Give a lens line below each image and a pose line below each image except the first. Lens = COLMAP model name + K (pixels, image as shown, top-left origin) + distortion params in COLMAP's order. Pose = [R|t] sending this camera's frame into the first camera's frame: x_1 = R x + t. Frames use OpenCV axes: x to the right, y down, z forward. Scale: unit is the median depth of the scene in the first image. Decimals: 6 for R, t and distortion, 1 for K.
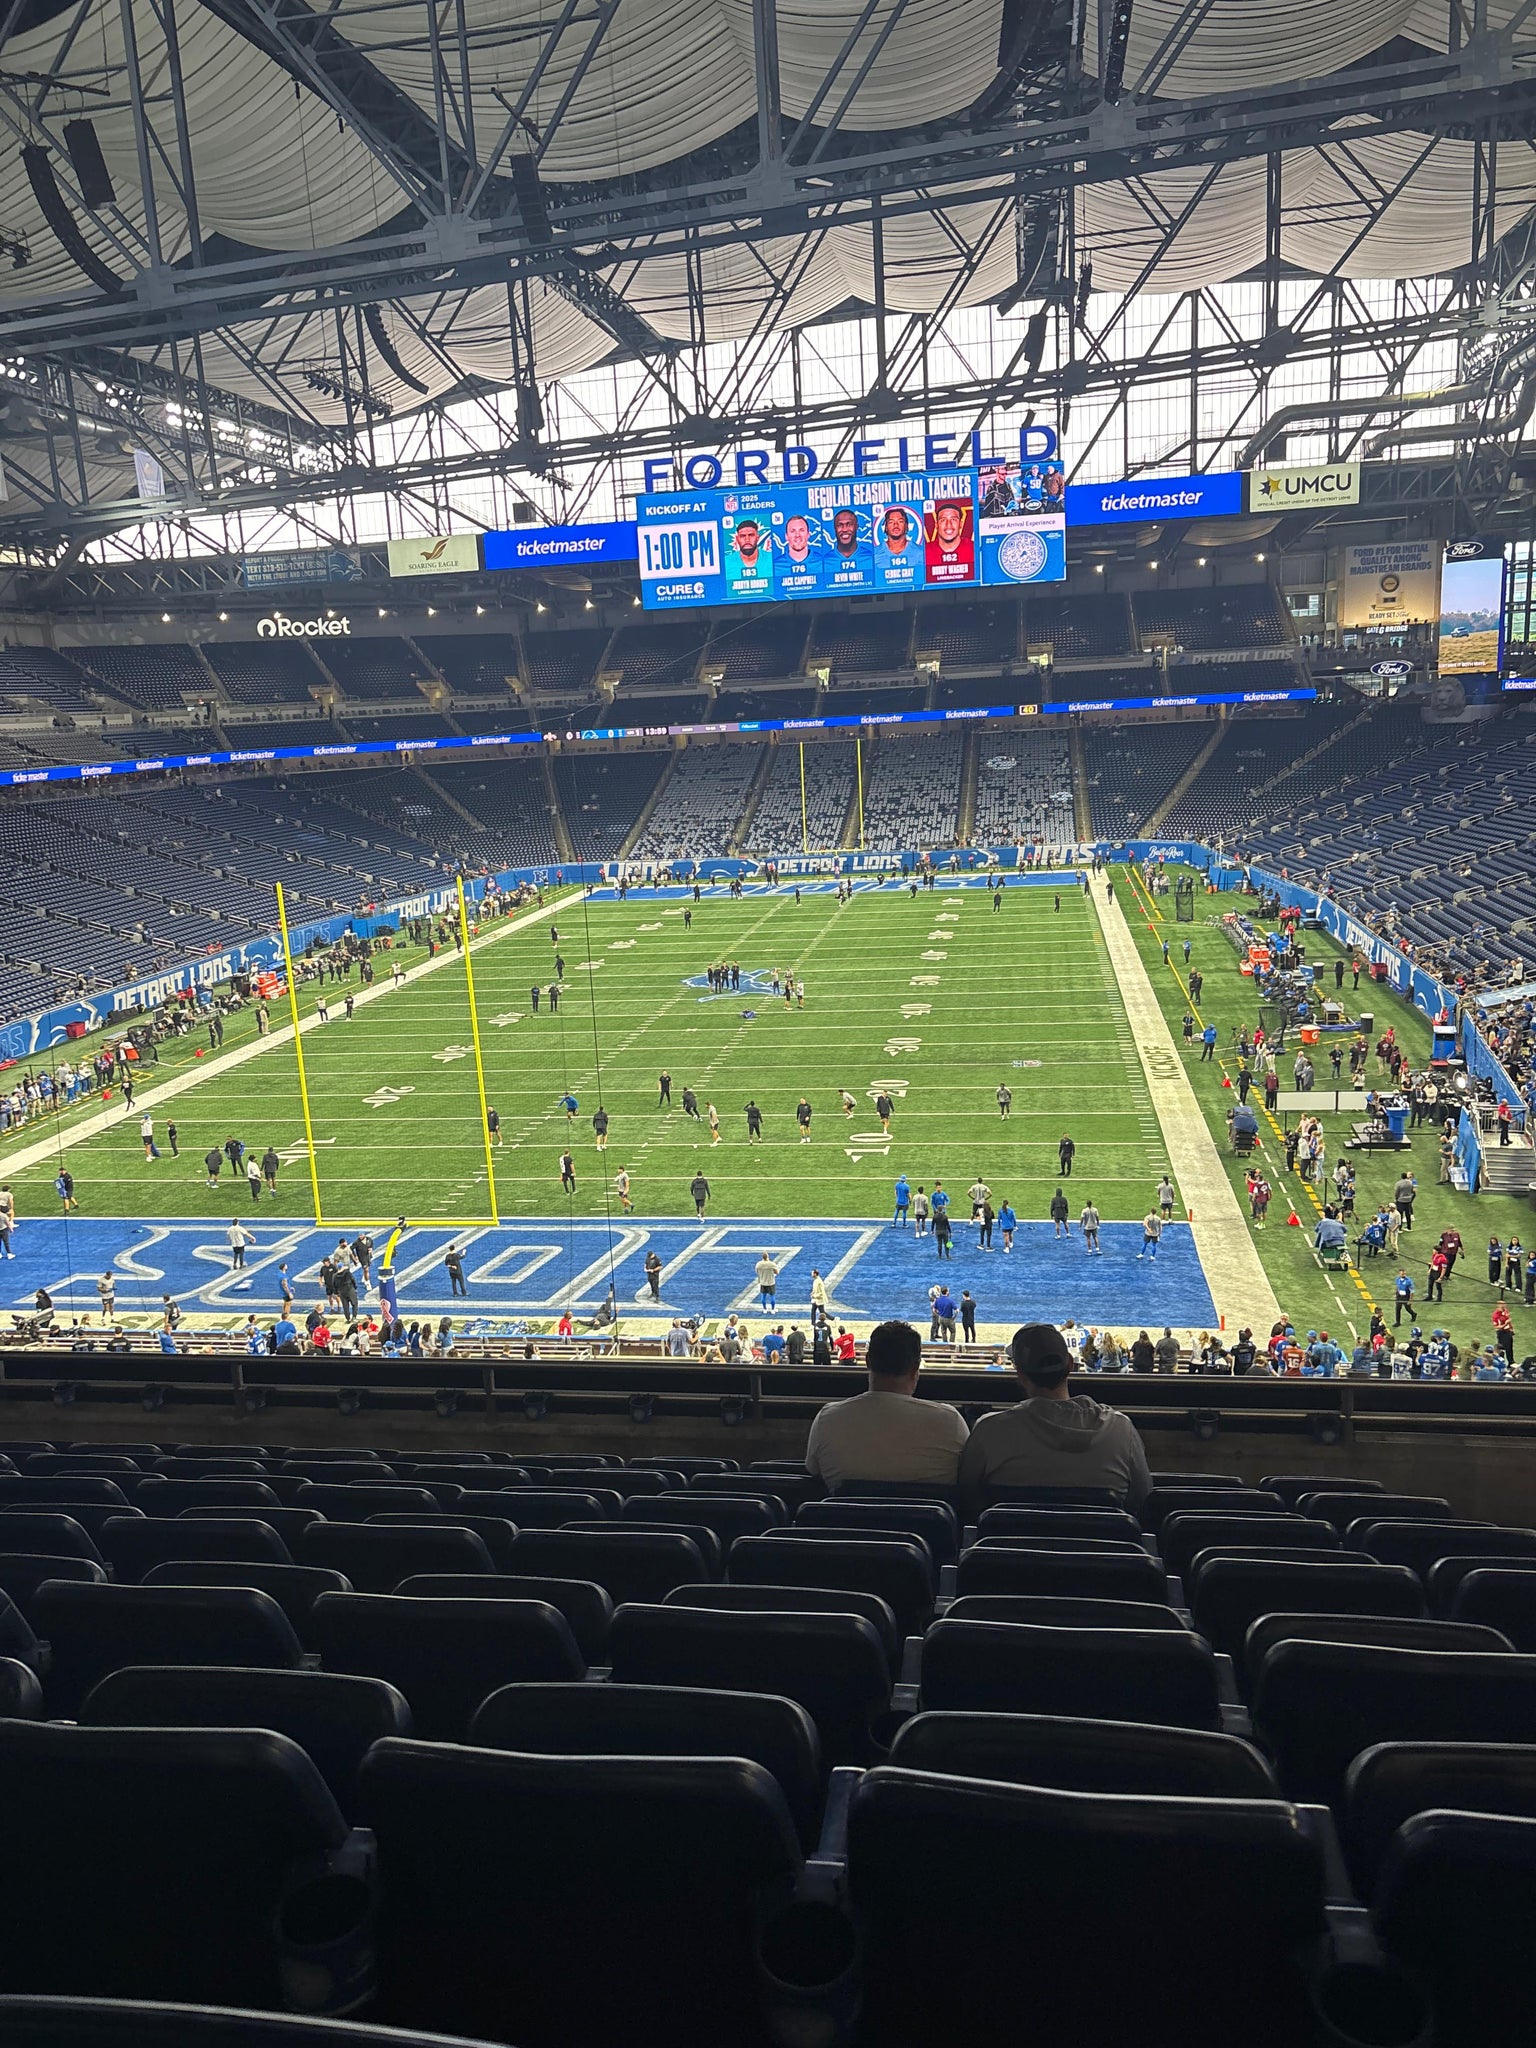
lens RADIAL K [[1560.4, 0, 768.0], [0, 1560.4, 1024.0], [0, 0, 1]] dist [0.023893, -0.002318]
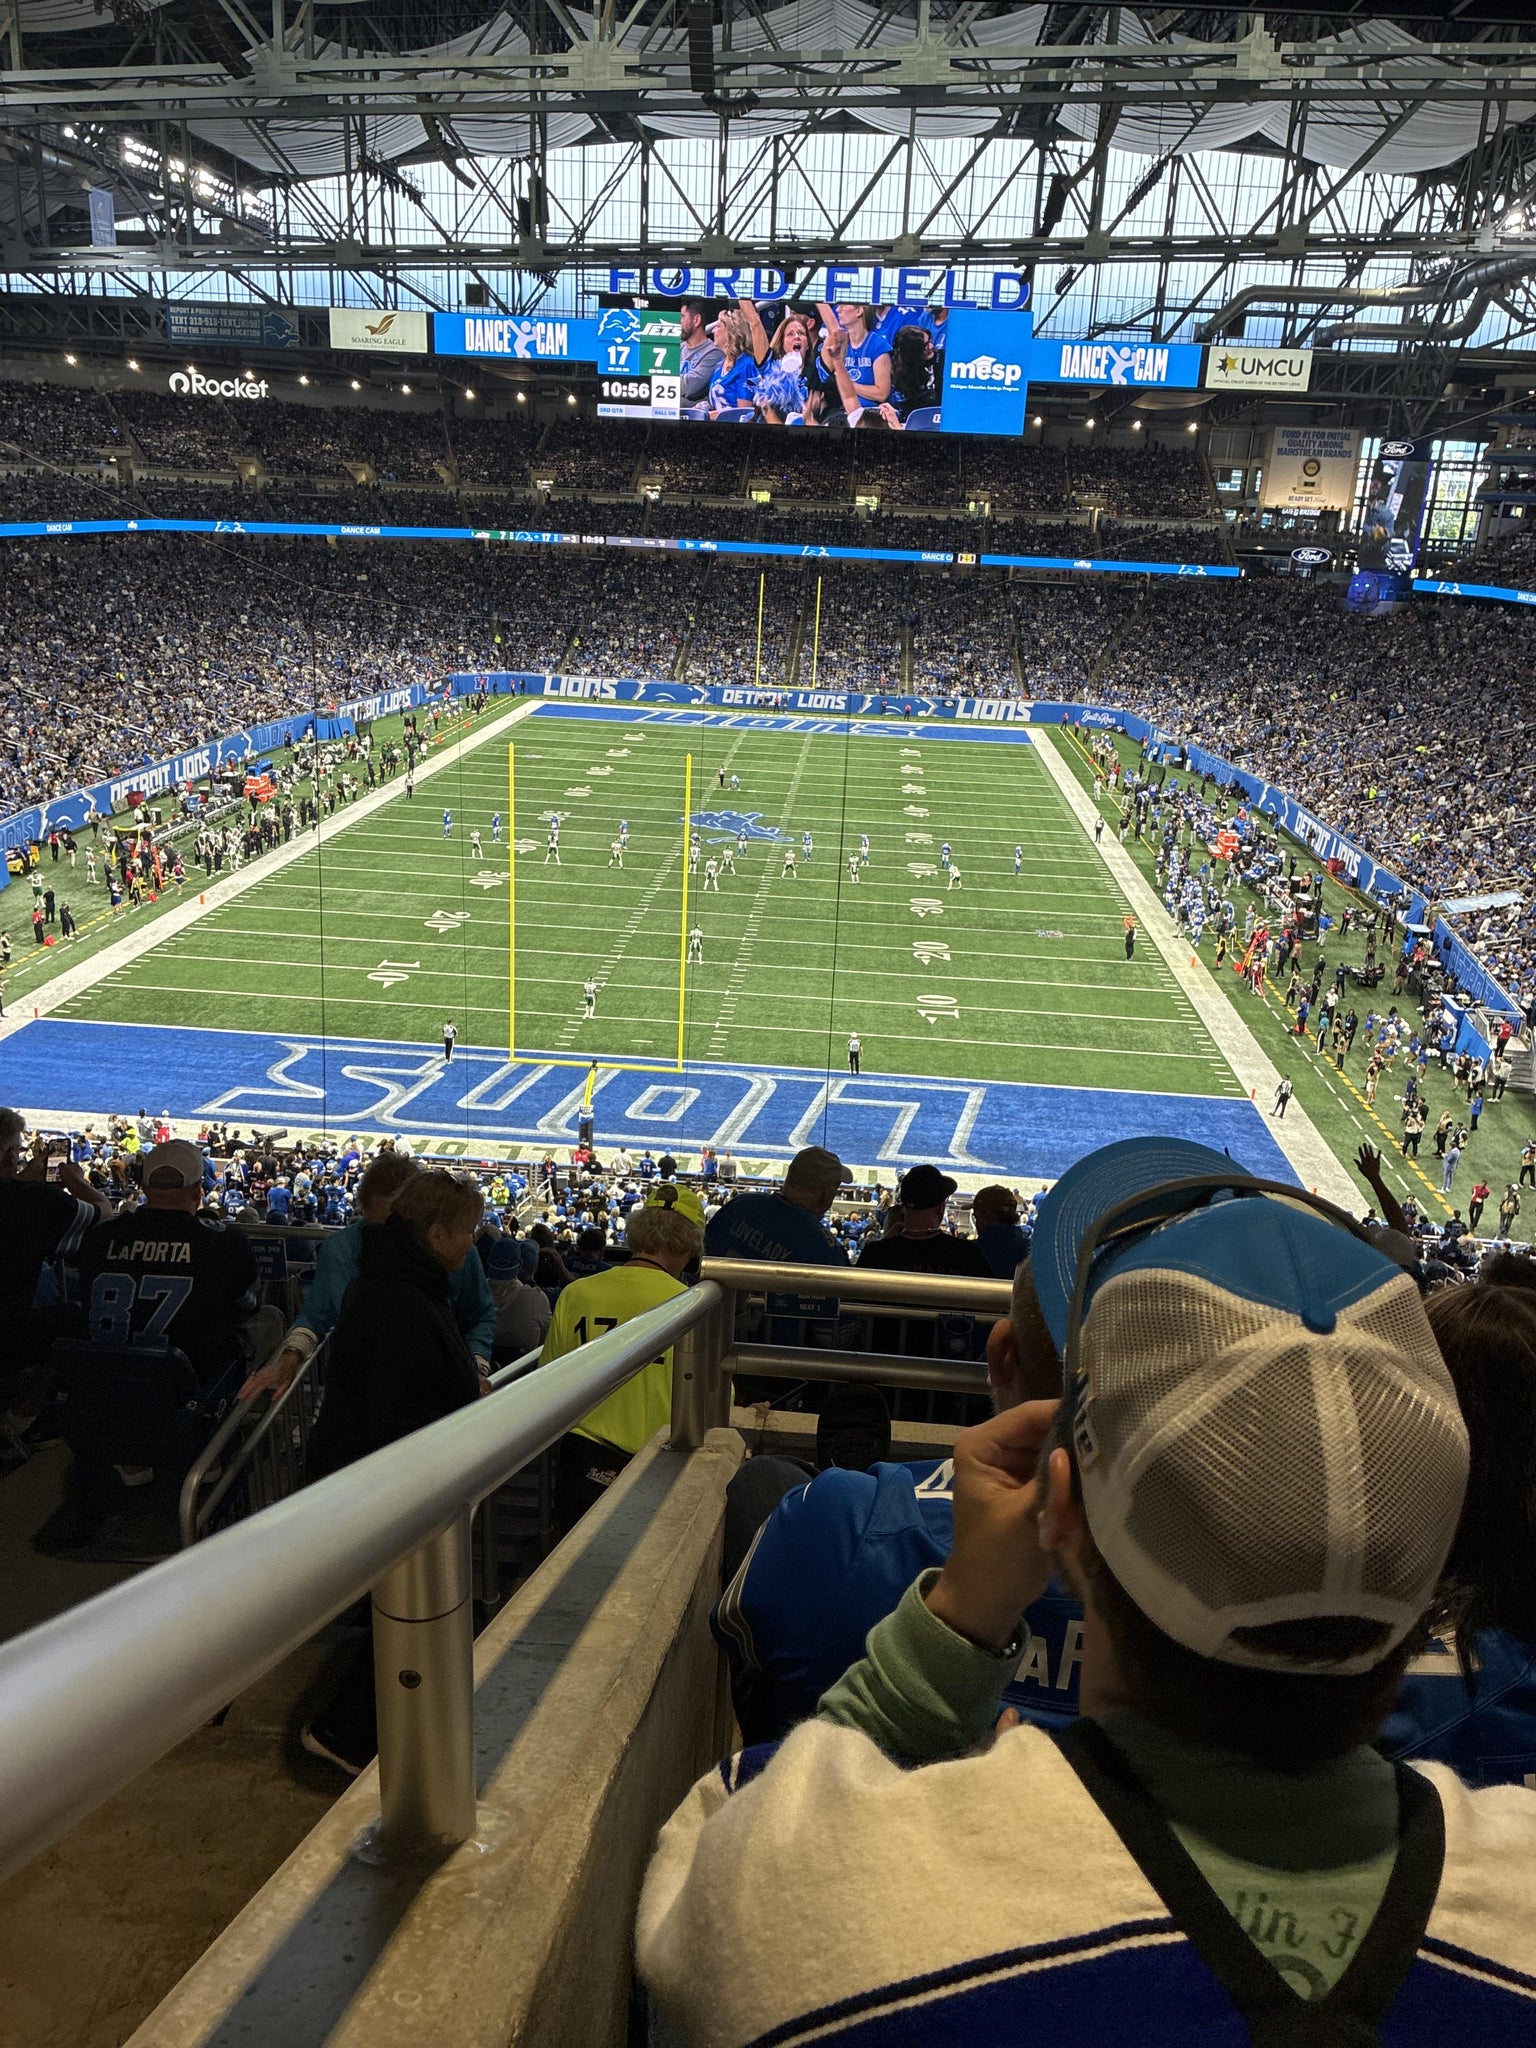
lens RADIAL K [[1563.5, 0, 780.7], [0, 1563.5, 1015.4], [0, 0, 1]] dist [0.015012, 0.001437]
pose [[0.989403, 0.064365, 0.130145, -0.074518], [-0.079206, 0.990516, 0.112271, -0.012489], [-0.121685, -0.121389, 0.985118, -0.028626]]
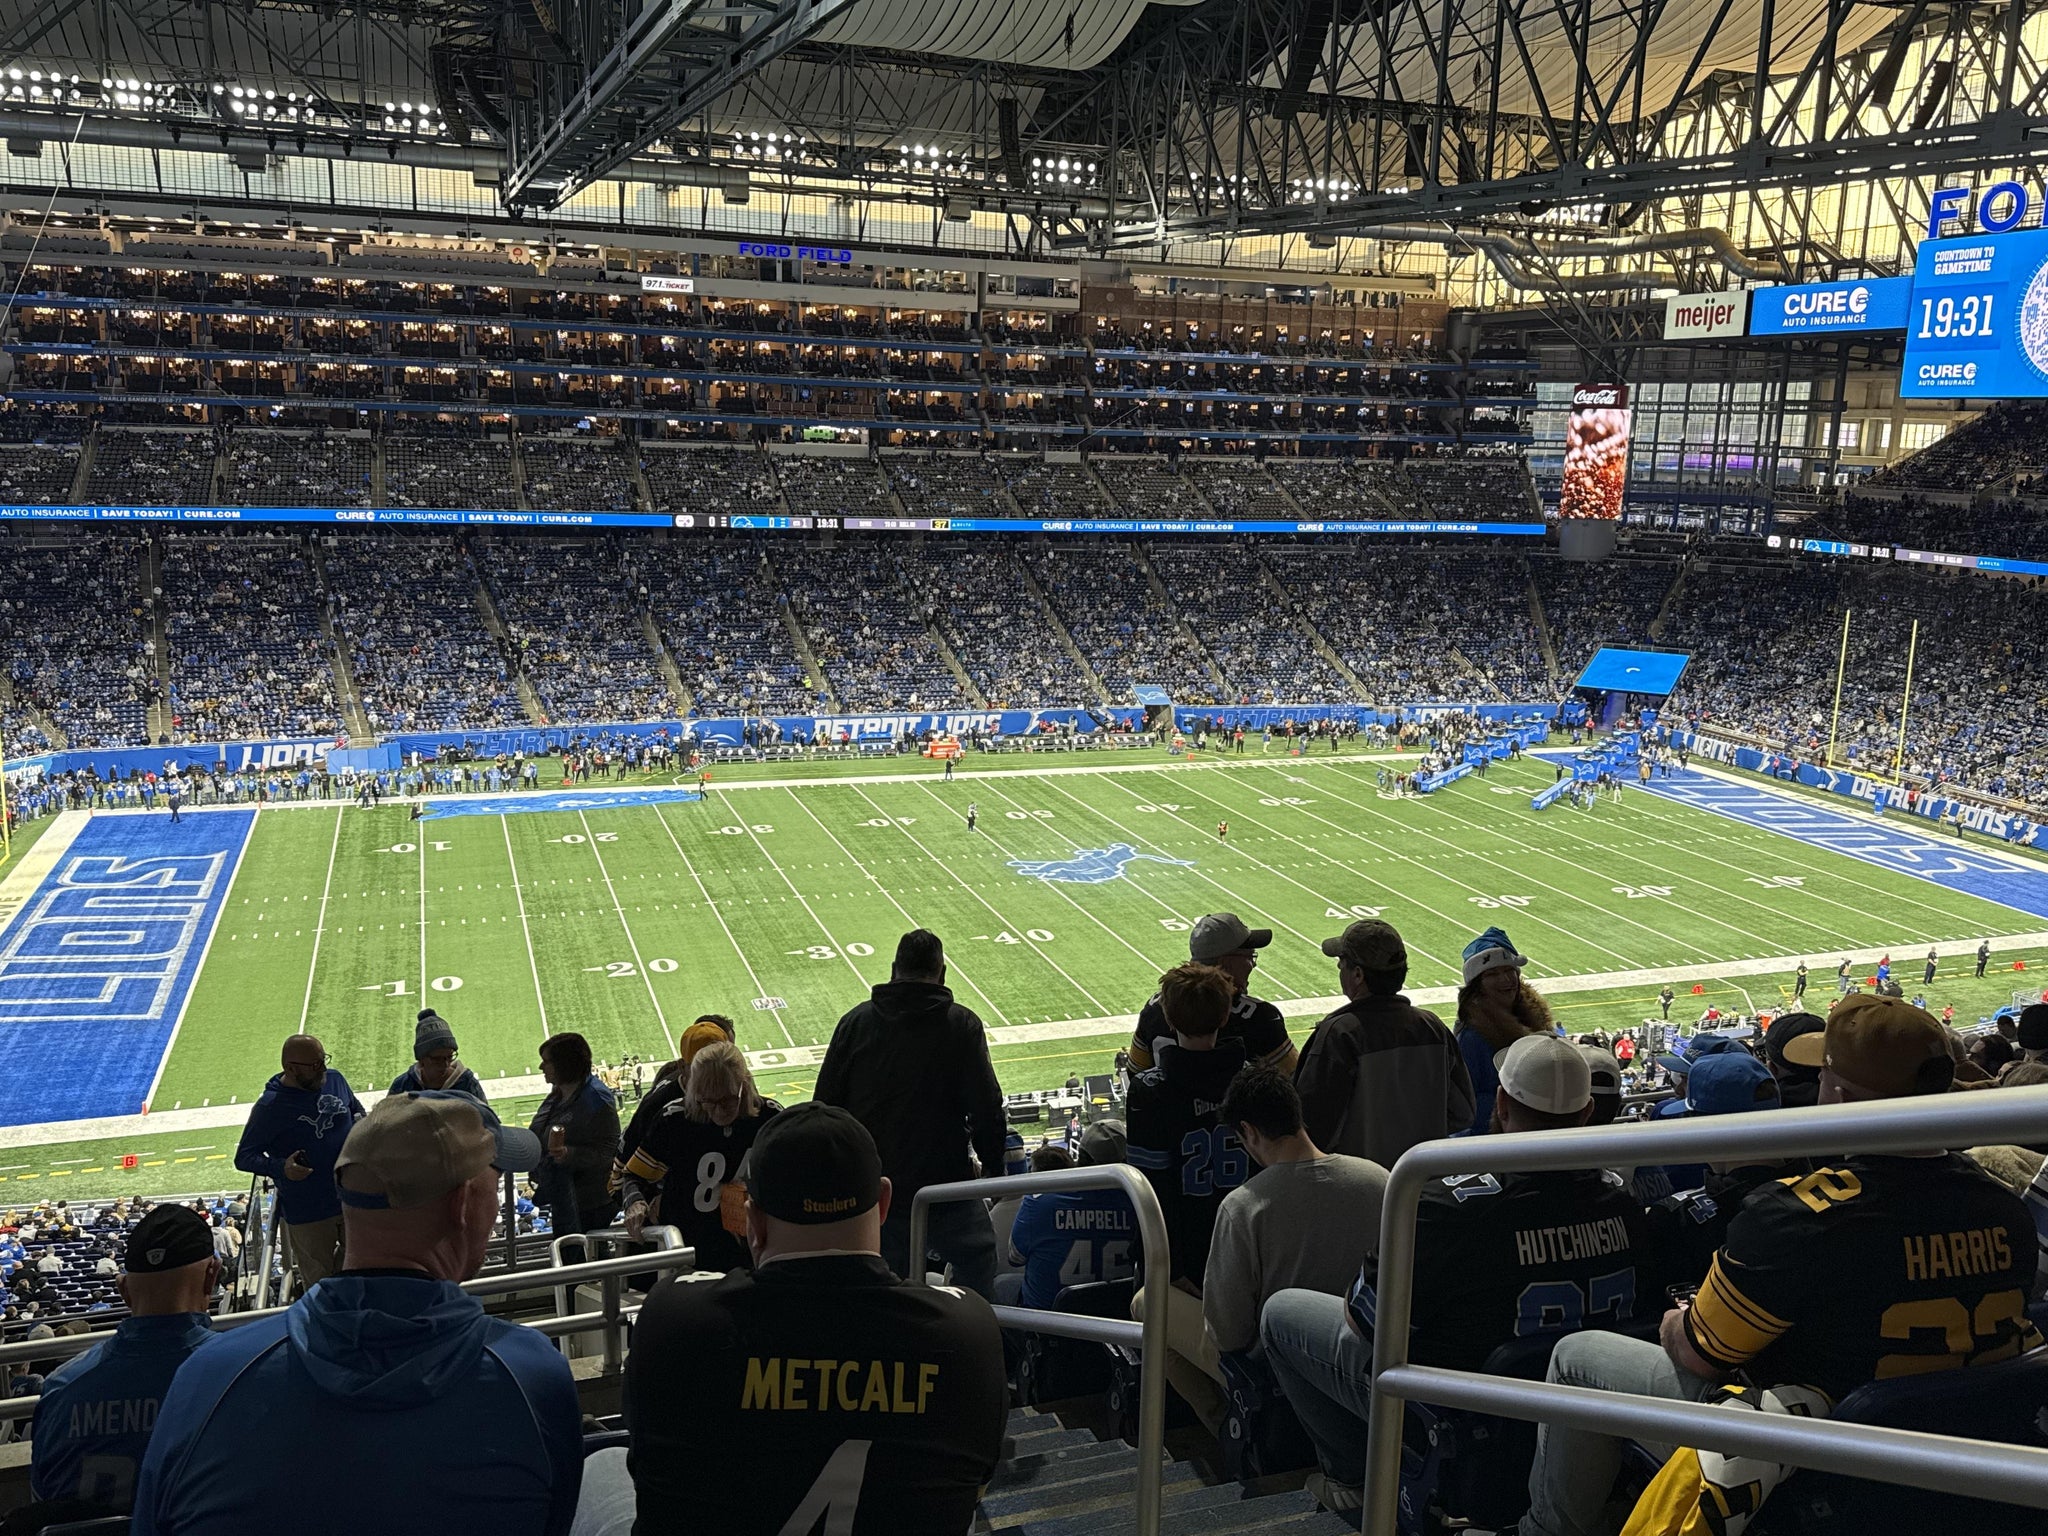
lens RADIAL K [[1660.5, 0, 1029.7], [0, 1660.5, 795.4], [0, 0, 1]] dist [0.137985, -0.256463]
pose [[0.481996, 0.253416, -0.838725, 0.459456], [-0.235682, 0.959477, 0.154459, -0.122484], [0.843880, 0.123224, 0.522190, 0.294811]]
